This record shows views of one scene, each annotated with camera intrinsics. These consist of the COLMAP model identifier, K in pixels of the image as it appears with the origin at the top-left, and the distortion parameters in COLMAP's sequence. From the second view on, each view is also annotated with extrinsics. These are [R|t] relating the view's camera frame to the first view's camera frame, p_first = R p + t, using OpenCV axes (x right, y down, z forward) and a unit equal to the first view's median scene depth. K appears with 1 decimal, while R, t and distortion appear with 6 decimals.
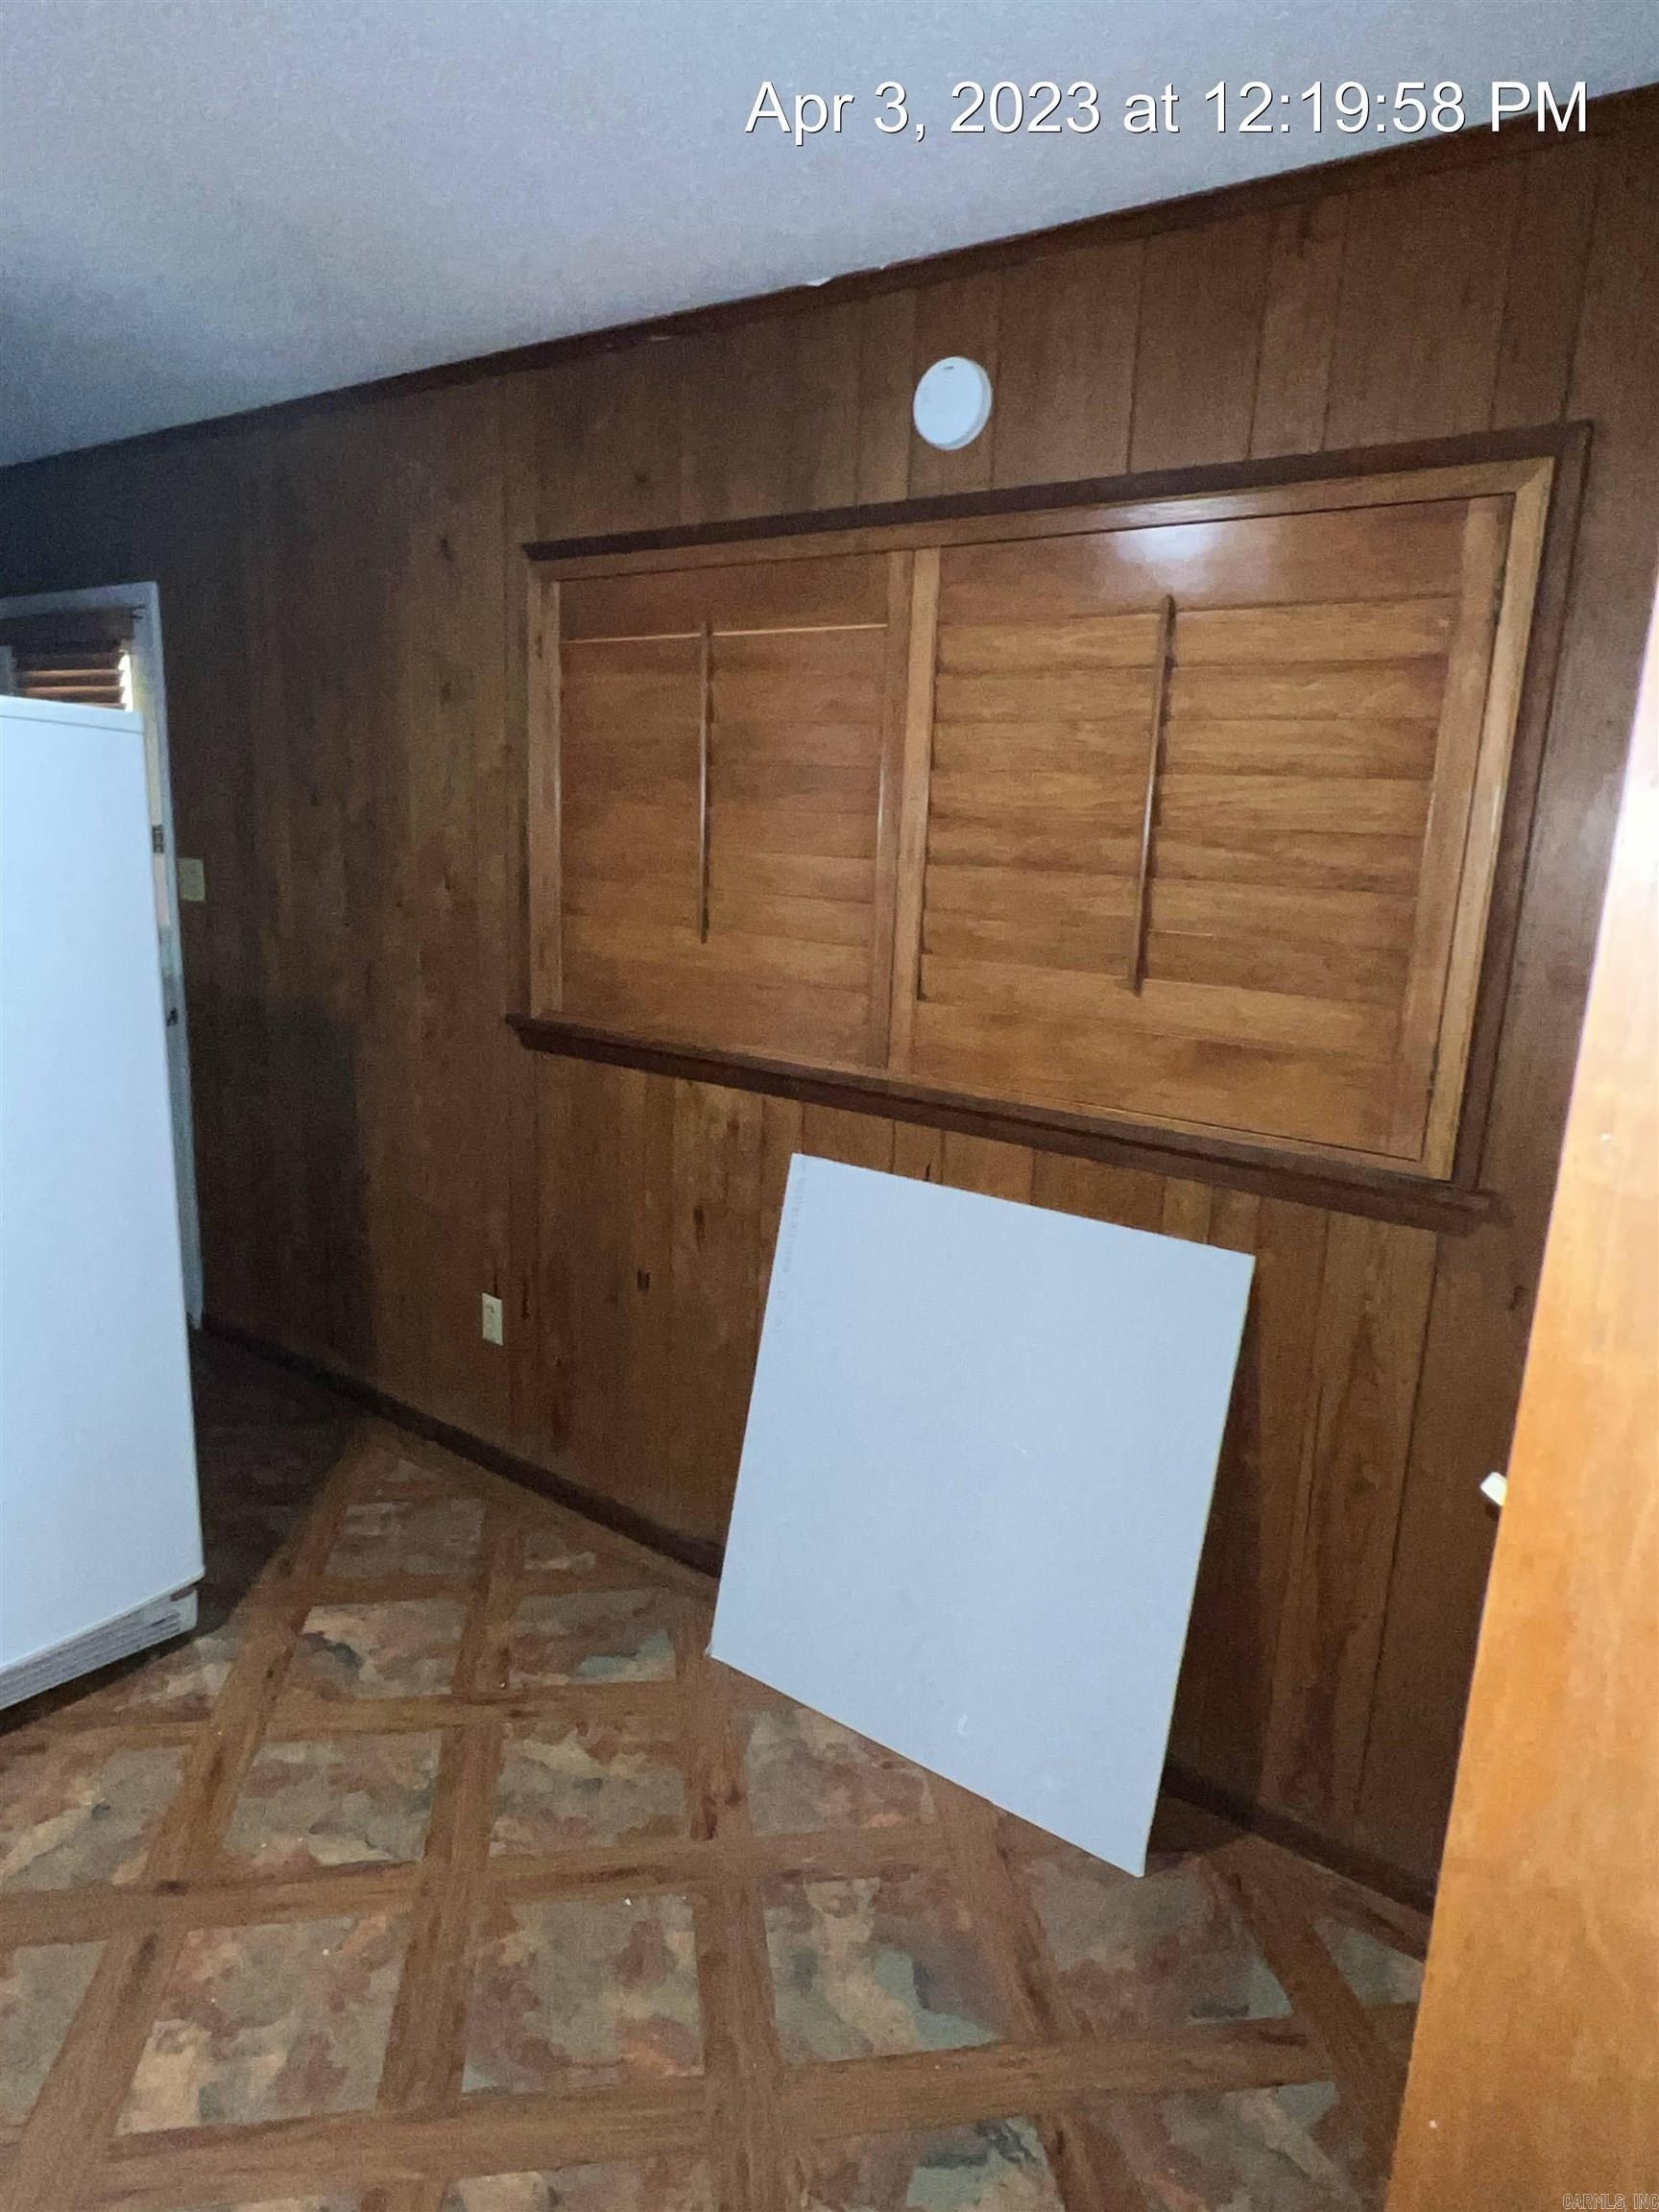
lens RADIAL K [[1356.2, 0, 830.5], [0, 1356.2, 1107.2], [0, 0, 1]] dist [-0.005129, 0.002446]
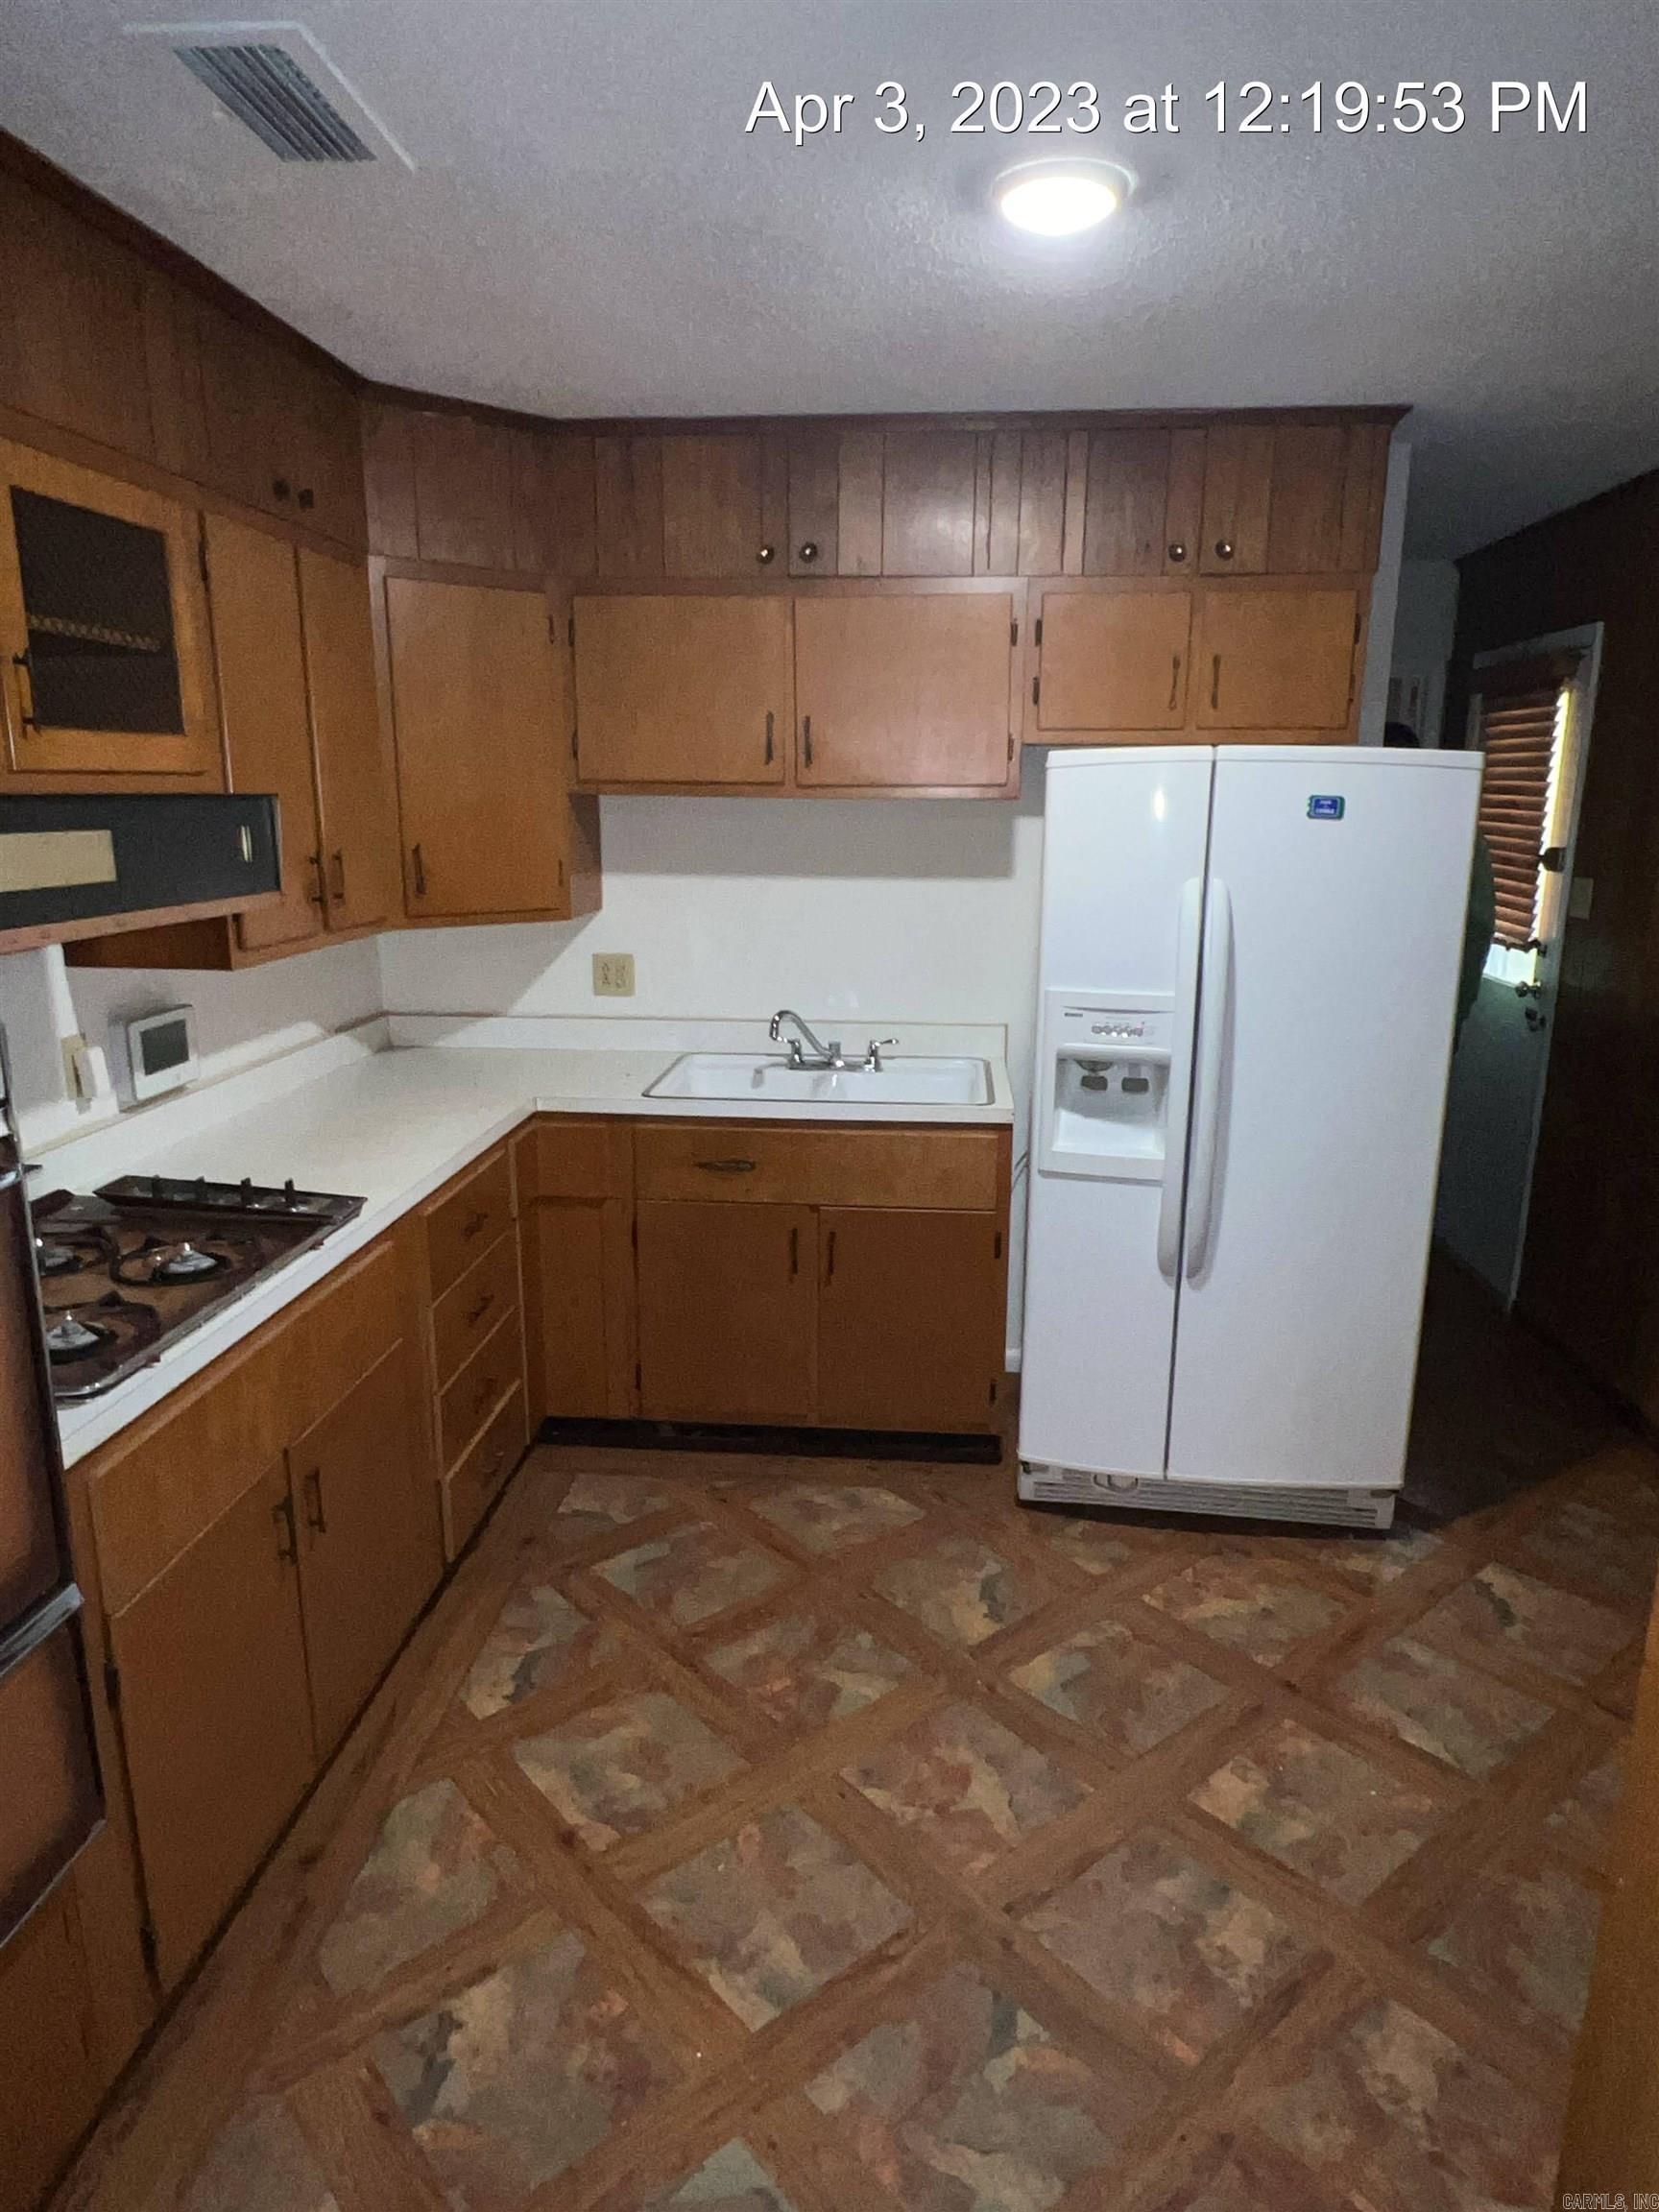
lens RADIAL K [[1356.2, 0, 828.6], [0, 1356.2, 1109.6], [0, 0, 1]] dist [-0.005129, 0.002446]
pose [[0.517370, 0.156281, -0.841371, 0.233452], [-0.171052, 0.982228, 0.077262, 0.023073], [0.838492, 0.103945, 0.534907, -0.077087]]
